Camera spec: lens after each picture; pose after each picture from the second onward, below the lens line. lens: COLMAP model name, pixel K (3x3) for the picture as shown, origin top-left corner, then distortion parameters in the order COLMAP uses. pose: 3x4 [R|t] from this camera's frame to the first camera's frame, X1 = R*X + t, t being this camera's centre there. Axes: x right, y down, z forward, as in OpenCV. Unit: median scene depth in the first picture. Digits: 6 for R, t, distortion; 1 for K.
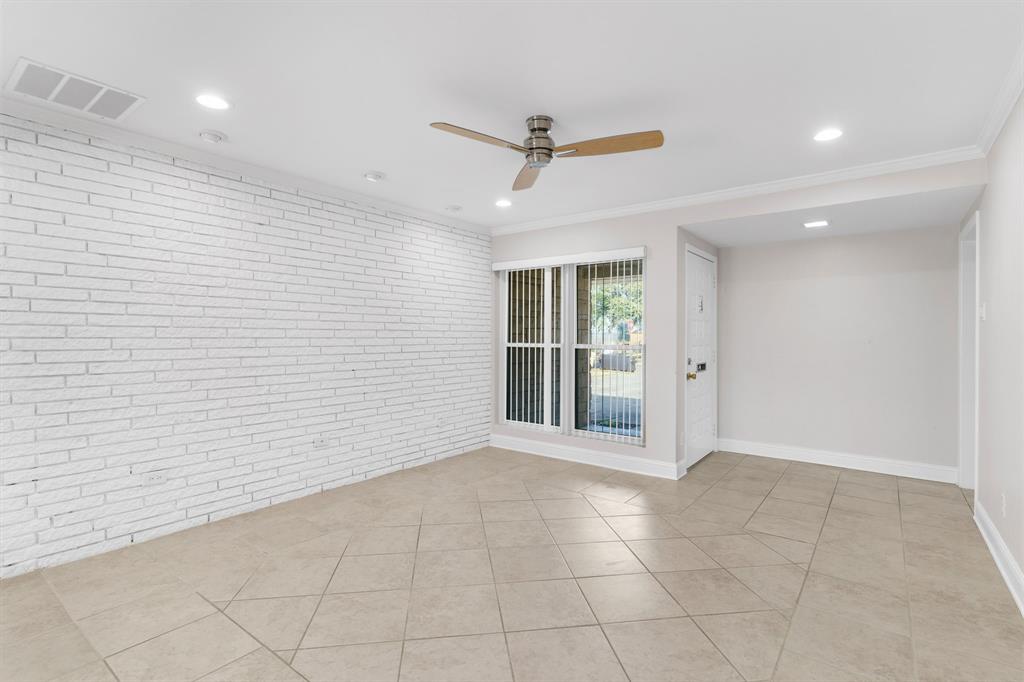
lens RADIAL K [[489.1, 0, 511.5], [0, 489.1, 334.4], [0, 0, 1]] dist [0.003807, 0.001040]
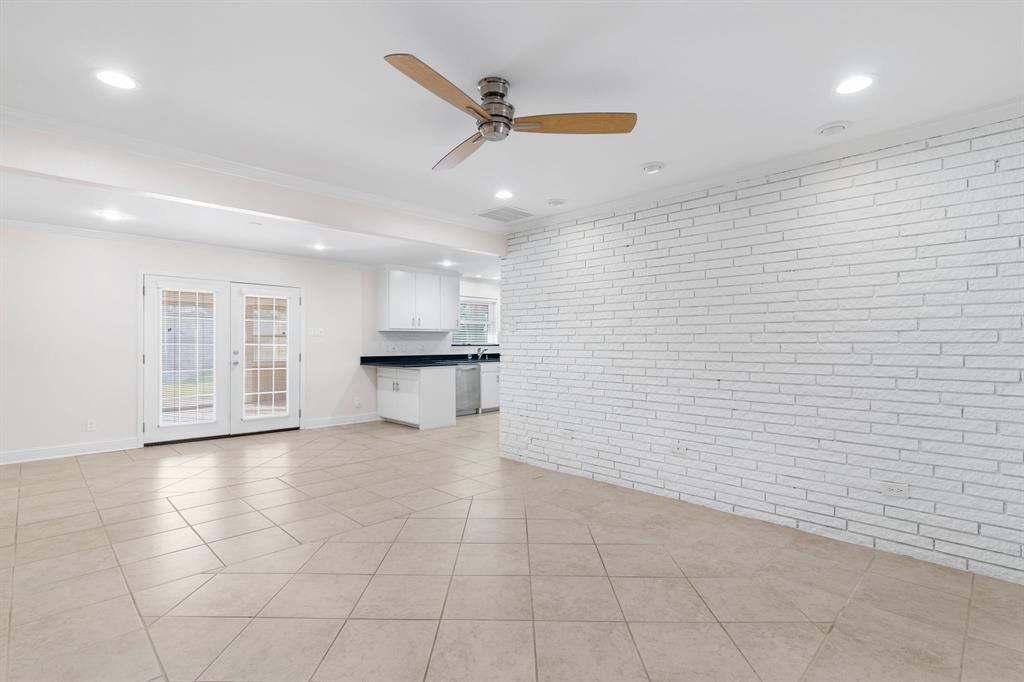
lens RADIAL K [[489.1, 0, 508.1], [0, 489.1, 340.2], [0, 0, 1]] dist [0.003807, 0.001040]
pose [[-0.140478, -0.002830, -0.990080, 0.648371], [0.008091, 0.999959, -0.004007, 0.003277], [0.990051, -0.008574, -0.140449, 0.826754]]
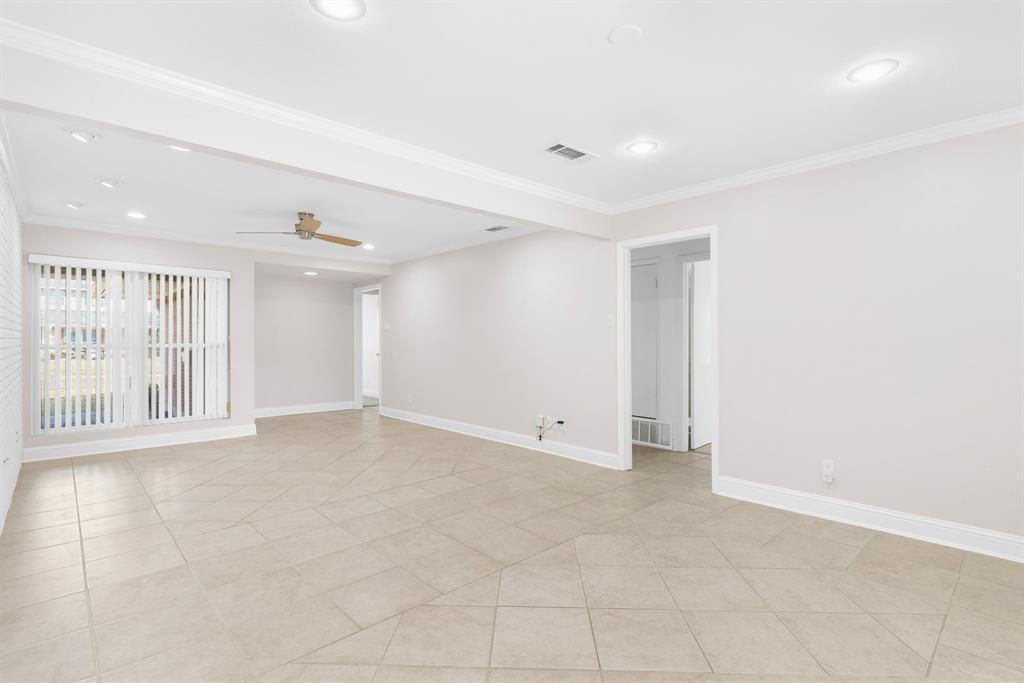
lens RADIAL K [[489.1, 0, 516.2], [0, 489.1, 339.1], [0, 0, 1]] dist [0.003807, 0.001040]
pose [[0.174044, -0.008008, 0.984705, -1.123077], [-0.005460, 0.999944, 0.009097, -0.008302], [-0.984723, -0.006960, 0.173990, -0.032998]]
